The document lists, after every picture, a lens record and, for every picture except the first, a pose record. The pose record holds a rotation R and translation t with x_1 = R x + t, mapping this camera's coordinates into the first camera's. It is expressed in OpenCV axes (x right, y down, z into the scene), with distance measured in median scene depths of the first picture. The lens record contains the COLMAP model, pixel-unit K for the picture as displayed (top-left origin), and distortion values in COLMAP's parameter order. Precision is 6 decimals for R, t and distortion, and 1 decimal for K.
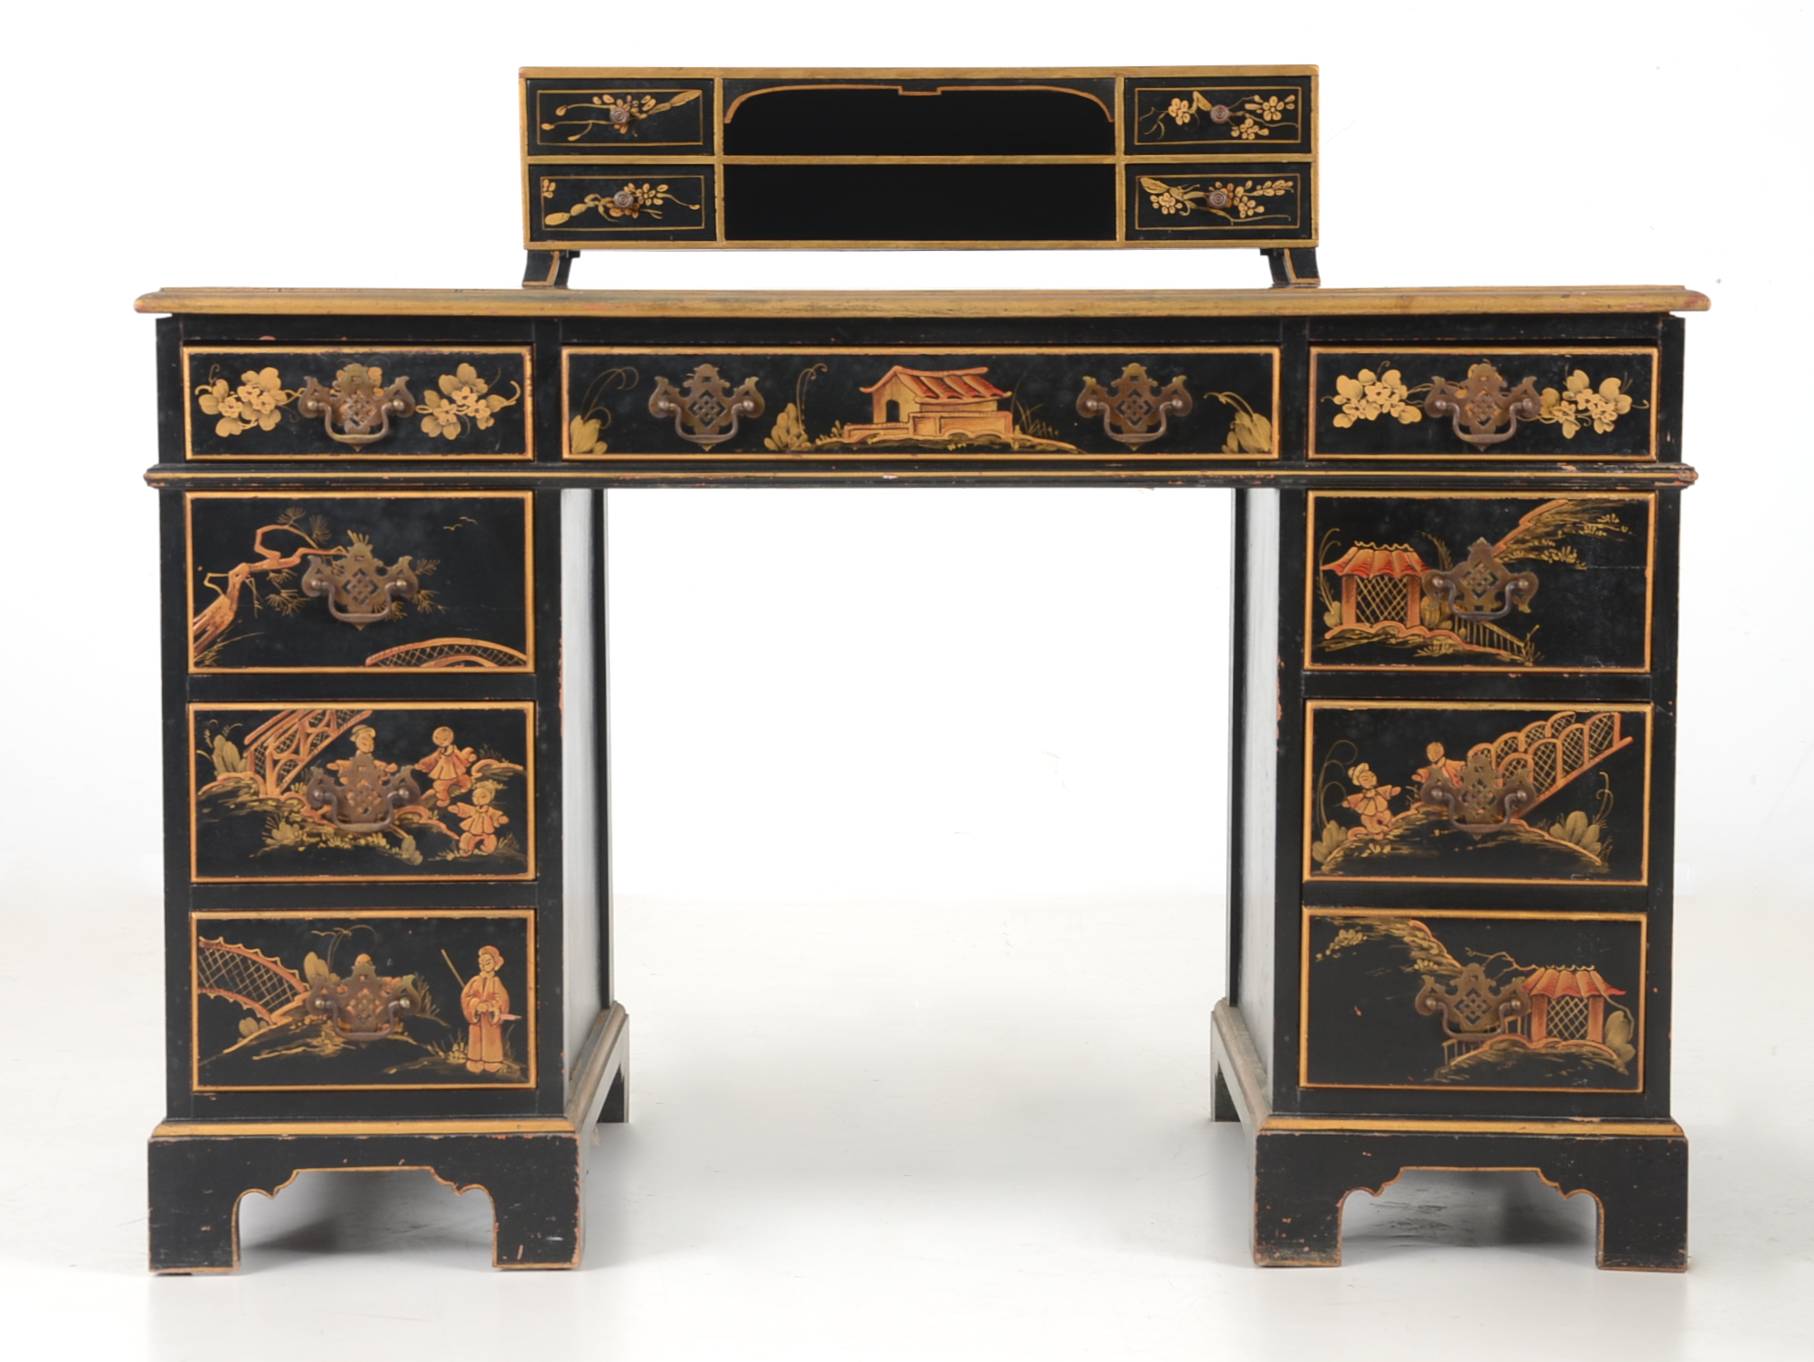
lens RADIAL K [[4295.3, 0, 920.4], [0, 4295.3, 698.6], [0, 0, 1]] dist [0.250417, 0.000000]
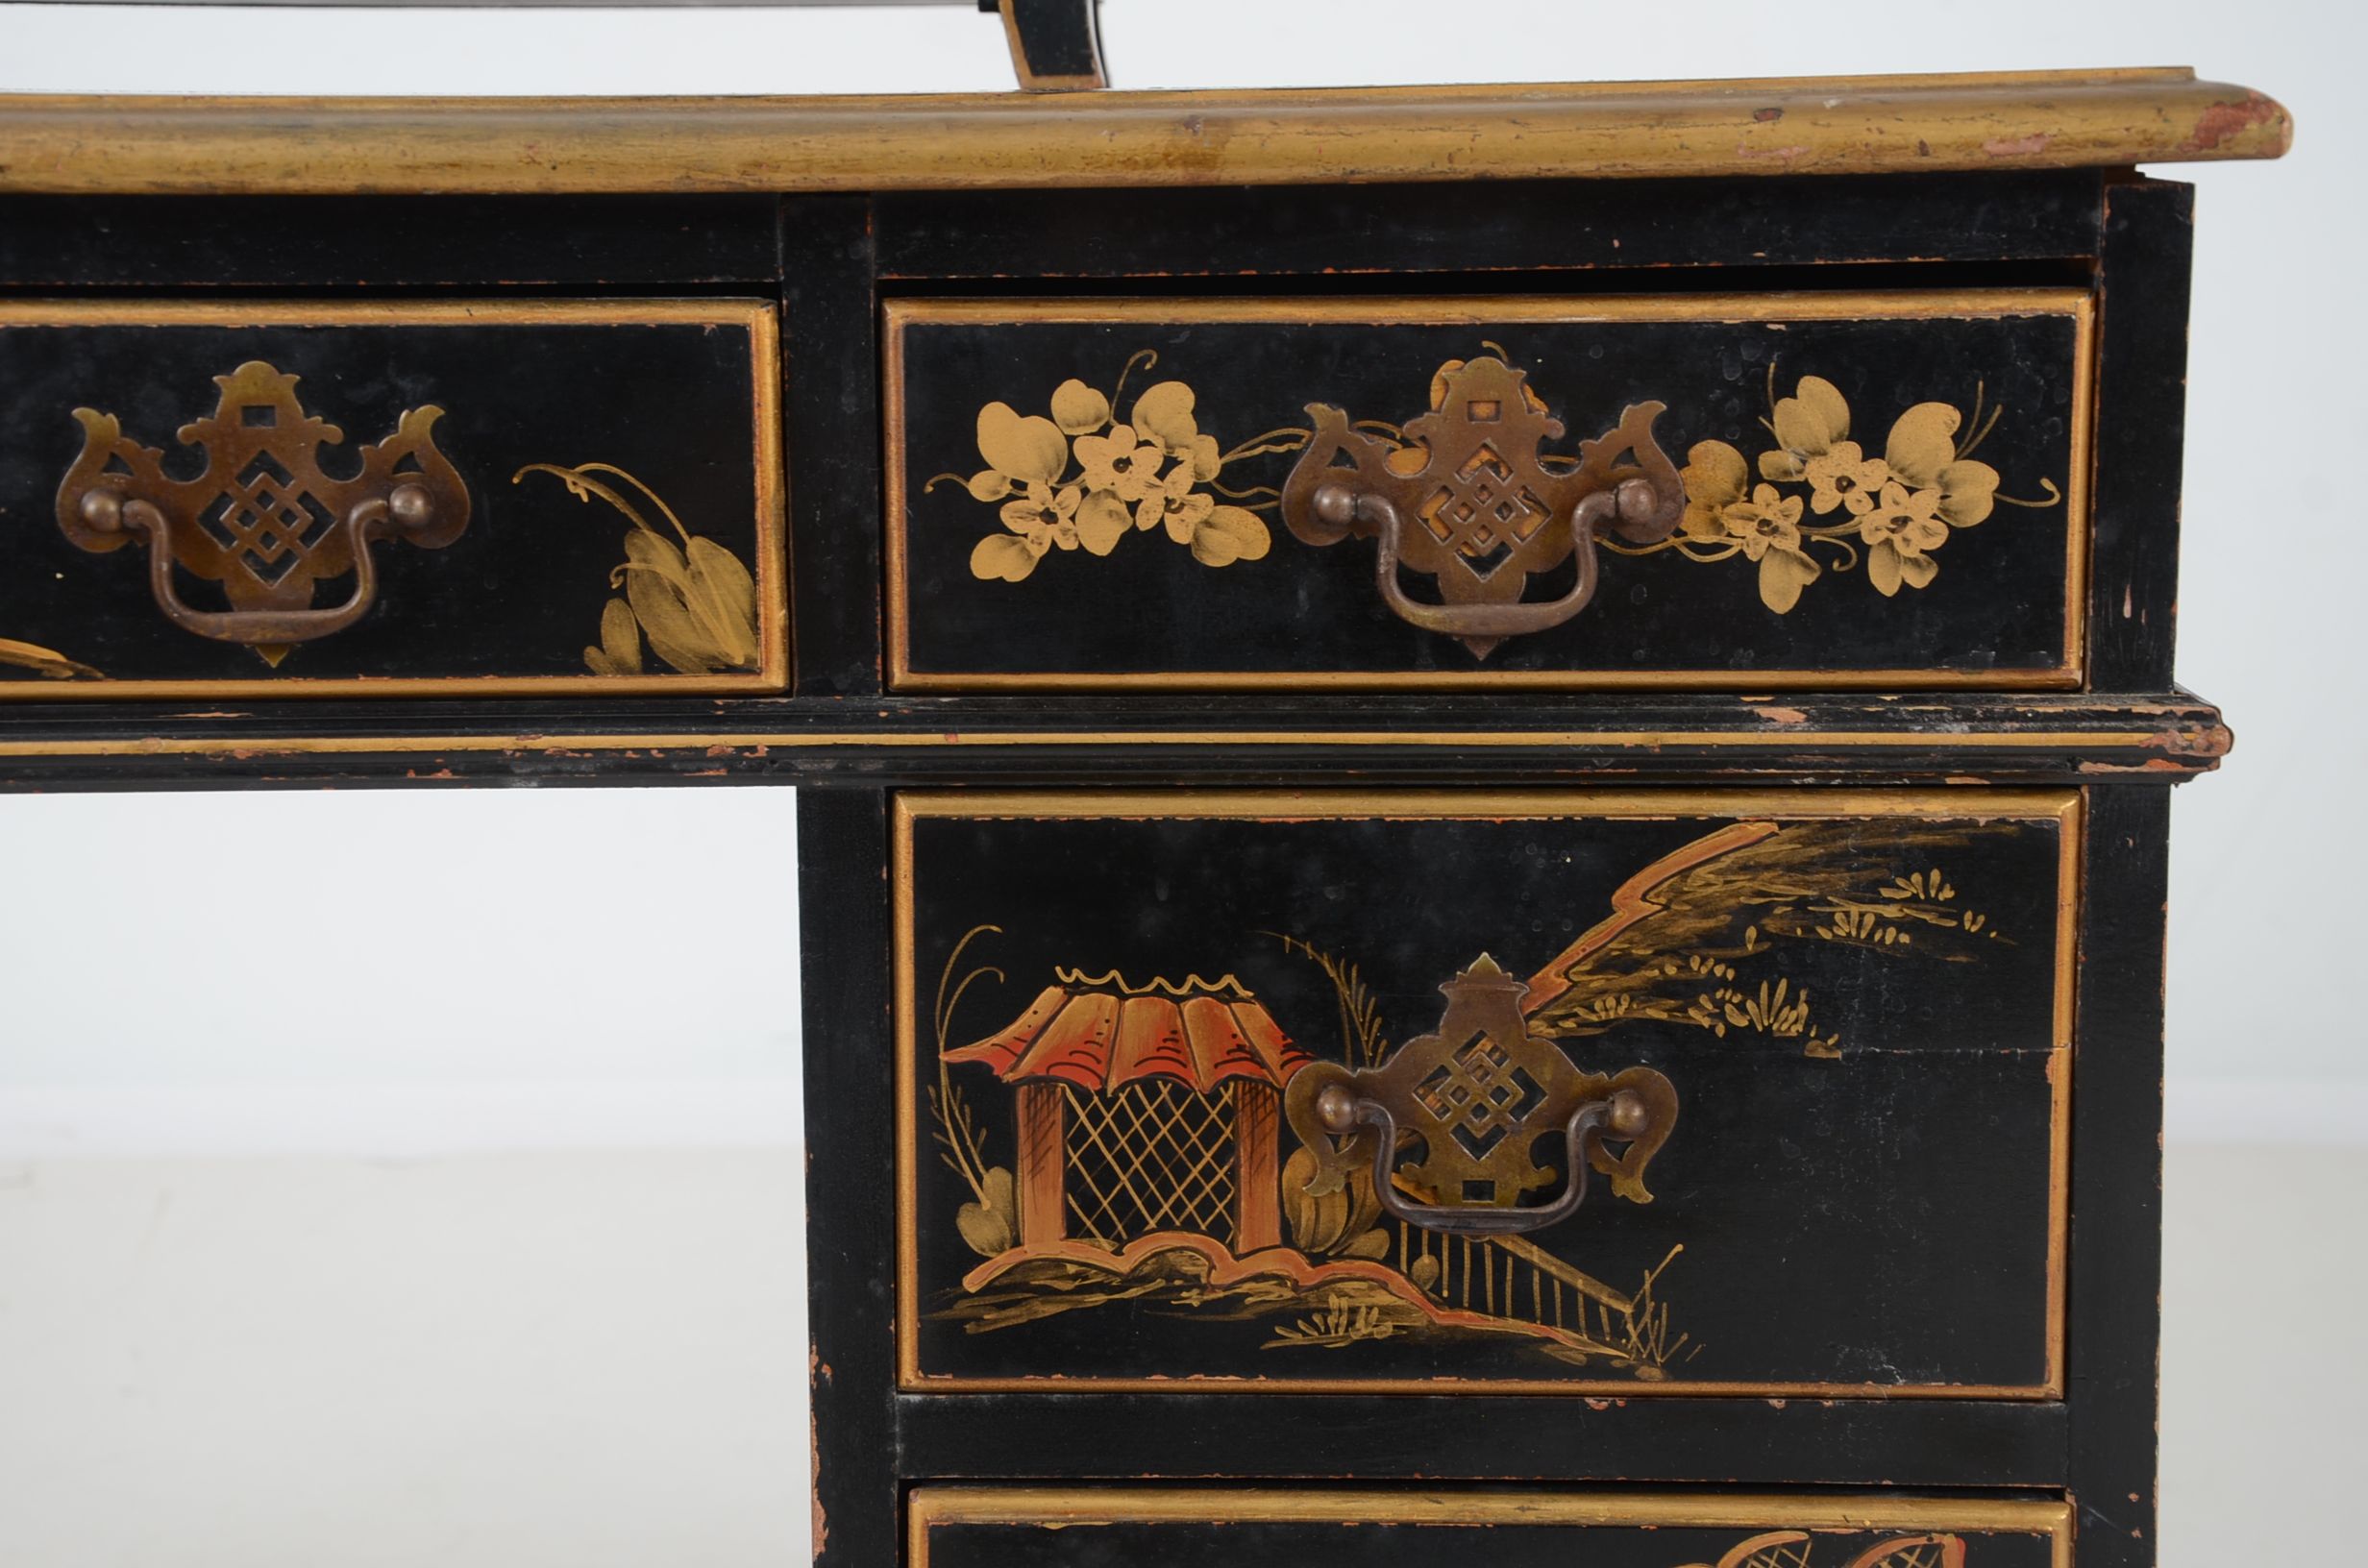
lens RADIAL K [[4222.1, 0, 1164.5], [0, 4222.1, 805.7], [0, 0, 1]] dist [0.262812, 0.000000]
pose [[0.999940, -0.010953, -0.000651, 0.108652], [0.010972, 0.997979, 0.062589, -0.065383], [-0.000036, -0.062592, 0.998039, 0.714395]]
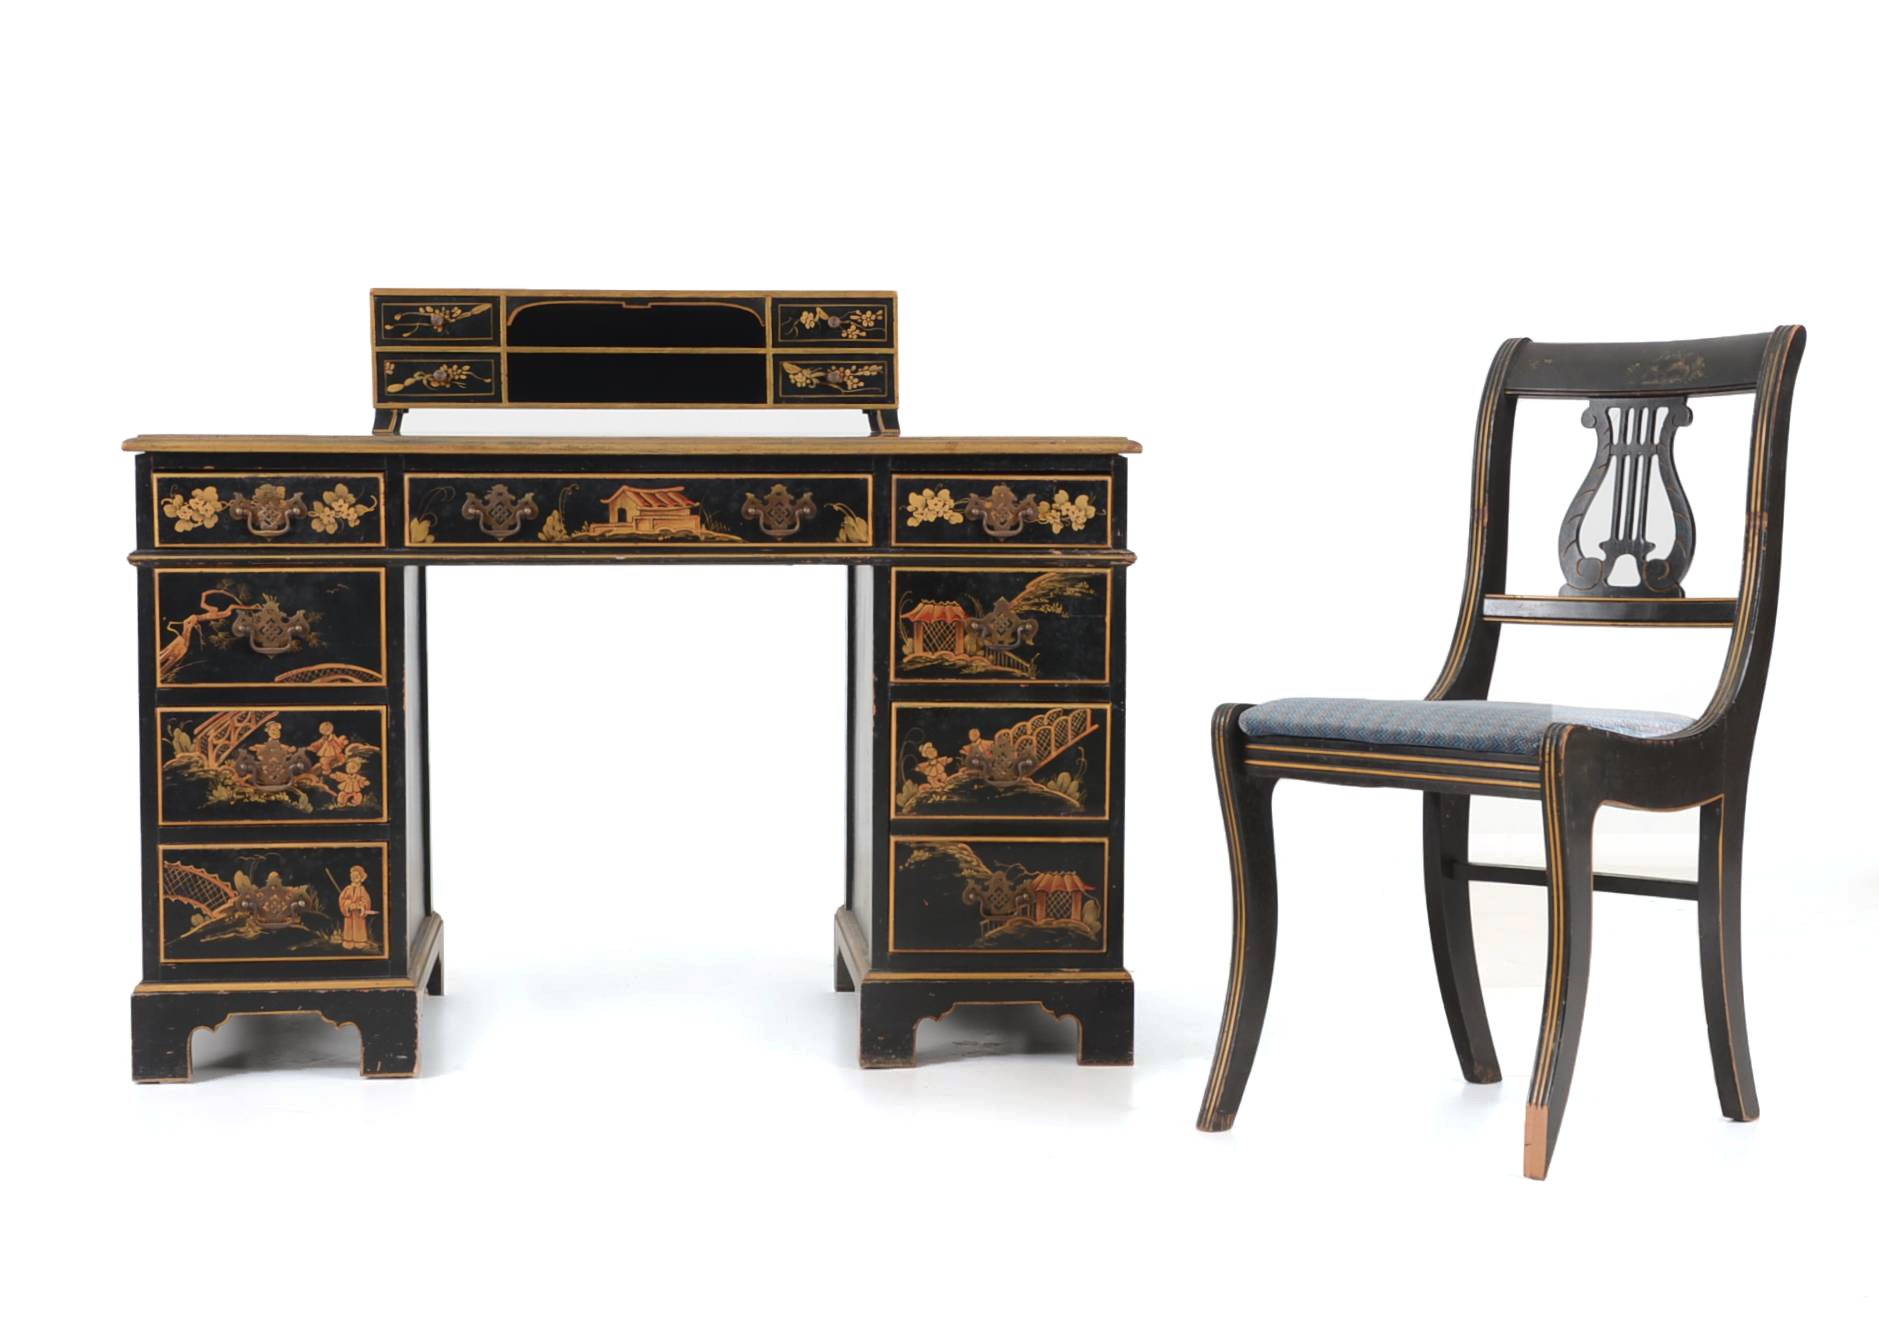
lens RADIAL K [[3547.9, 0, 954.3], [0, 3547.9, 727.6], [0, 0, 1]] dist [0.113932, 0.000000]
pose [[0.995555, -0.005668, 0.094008, -0.008012], [0.006450, 0.999947, -0.008014, 0.020043], [-0.093957, 0.008585, 0.995539, -0.274481]]
